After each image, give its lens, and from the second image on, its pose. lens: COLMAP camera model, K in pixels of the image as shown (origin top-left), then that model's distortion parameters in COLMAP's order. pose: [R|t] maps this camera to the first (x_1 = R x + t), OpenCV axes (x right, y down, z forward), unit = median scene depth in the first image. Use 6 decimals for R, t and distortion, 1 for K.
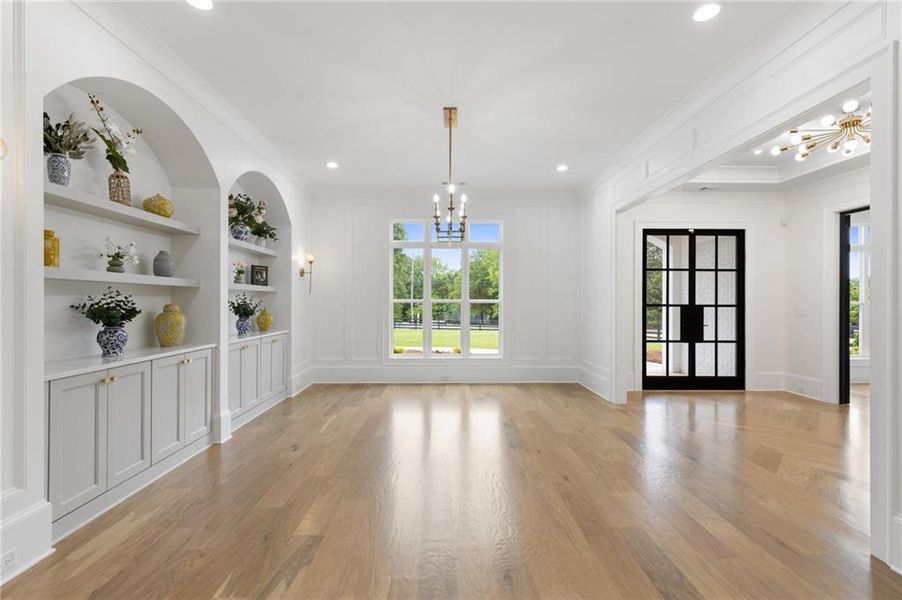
lens RADIAL K [[407.2, 0, 452.8], [0, 407.2, 303.5], [0, 0, 1]] dist [0.004228, 0.000234]
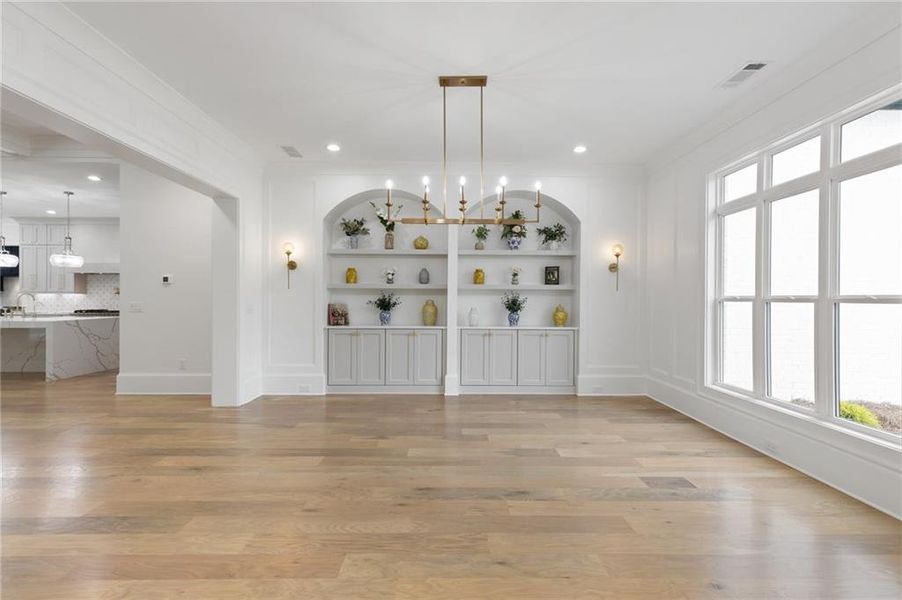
lens RADIAL K [[407.2, 0, 456.3], [0, 407.2, 295.8], [0, 0, 1]] dist [0.004228, 0.000234]
pose [[-0.020545, -0.012612, -0.999709, 0.921538], [-0.010303, 0.999870, -0.012402, 0.003727], [0.999736, 0.010045, -0.020673, 1.096048]]
